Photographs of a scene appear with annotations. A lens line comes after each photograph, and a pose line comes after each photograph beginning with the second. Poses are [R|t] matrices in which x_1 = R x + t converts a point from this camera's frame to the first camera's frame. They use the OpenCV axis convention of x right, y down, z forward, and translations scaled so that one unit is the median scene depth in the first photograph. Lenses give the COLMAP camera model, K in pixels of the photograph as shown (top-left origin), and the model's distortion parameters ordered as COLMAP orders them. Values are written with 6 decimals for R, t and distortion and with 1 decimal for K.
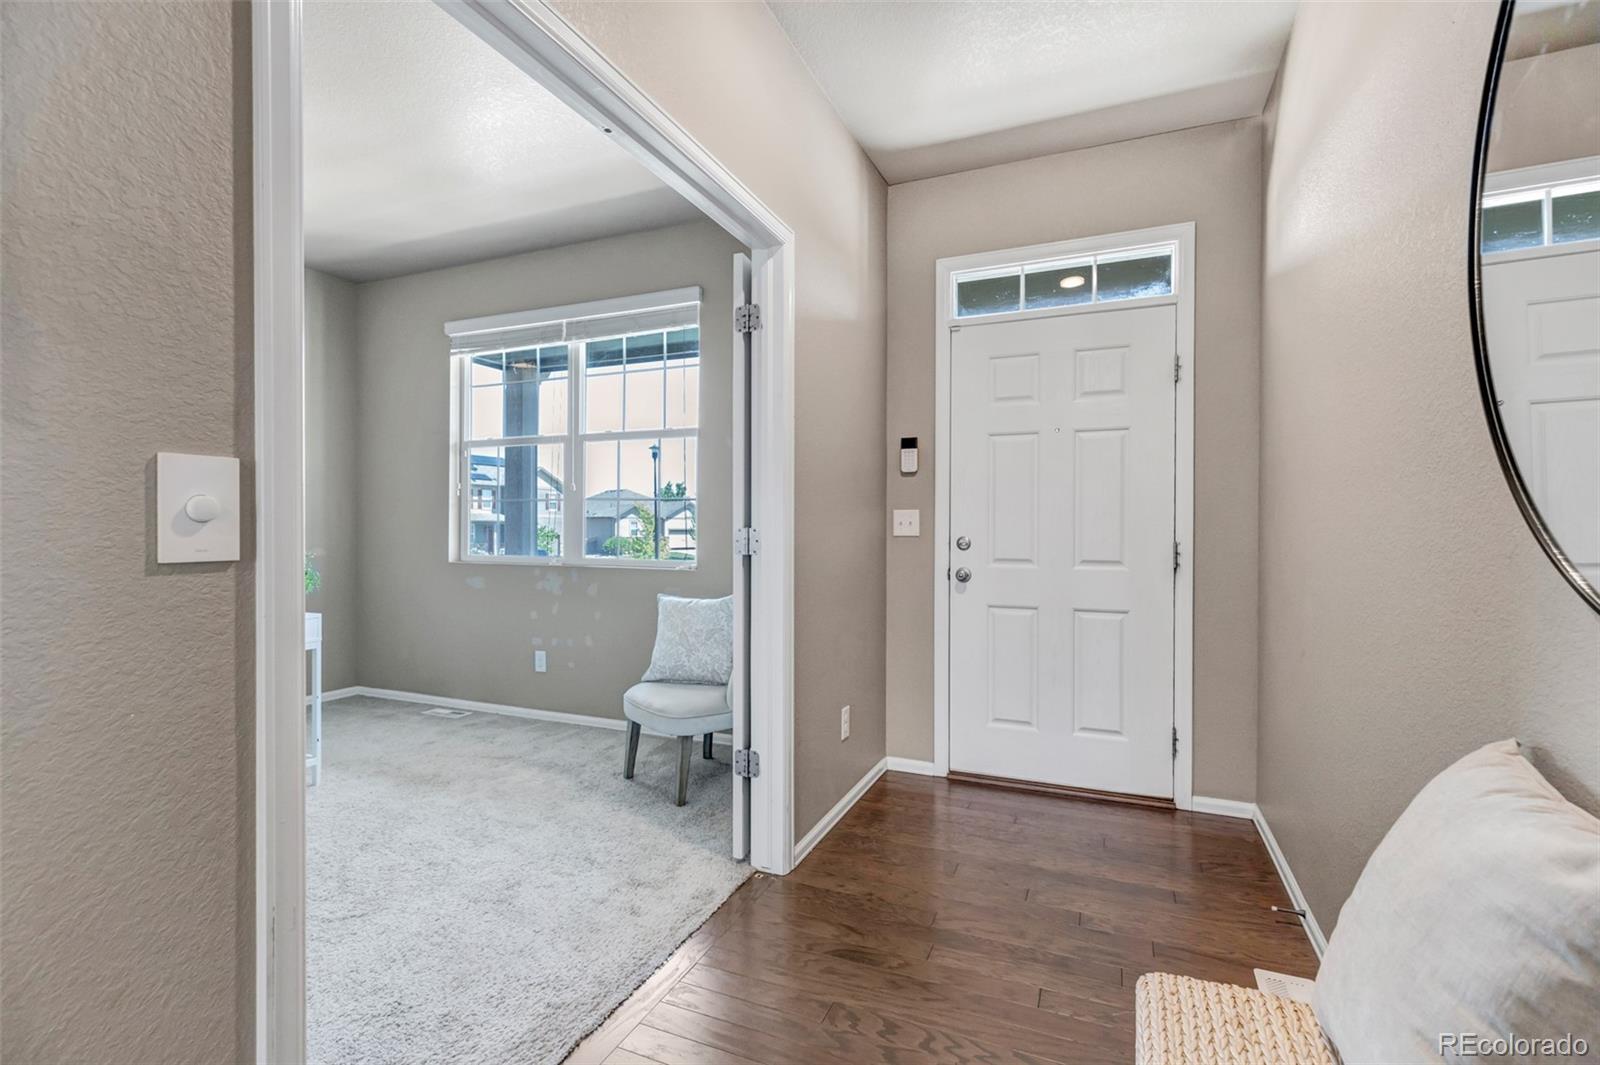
lens RADIAL K [[729.4, 0, 799.9], [0, 729.4, 531.1], [0, 0, 1]] dist [0.004009, 0.000171]
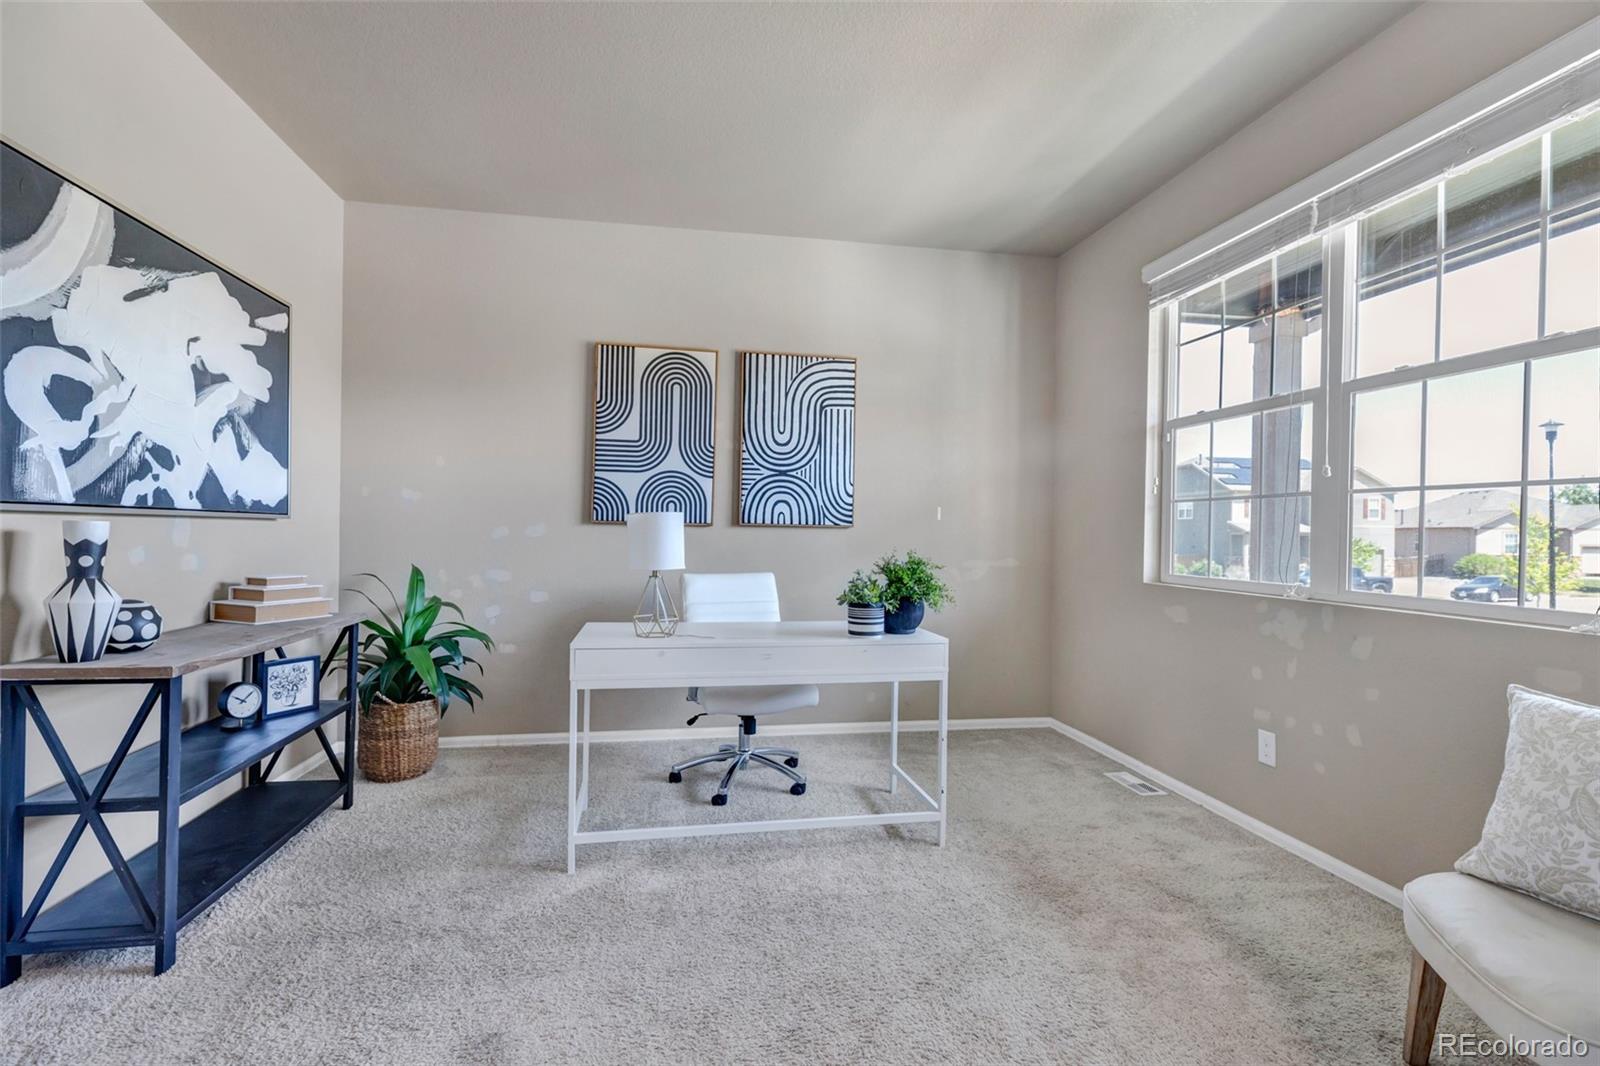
lens RADIAL K [[729.4, 0, 805.3], [0, 729.4, 532.7], [0, 0, 1]] dist [0.004009, 0.000171]
pose [[0.546008, 0.006229, -0.837757, -0.041694], [-0.016729, 0.999854, -0.003470, -0.000798], [0.837613, 0.015909, 0.546033, 0.312072]]
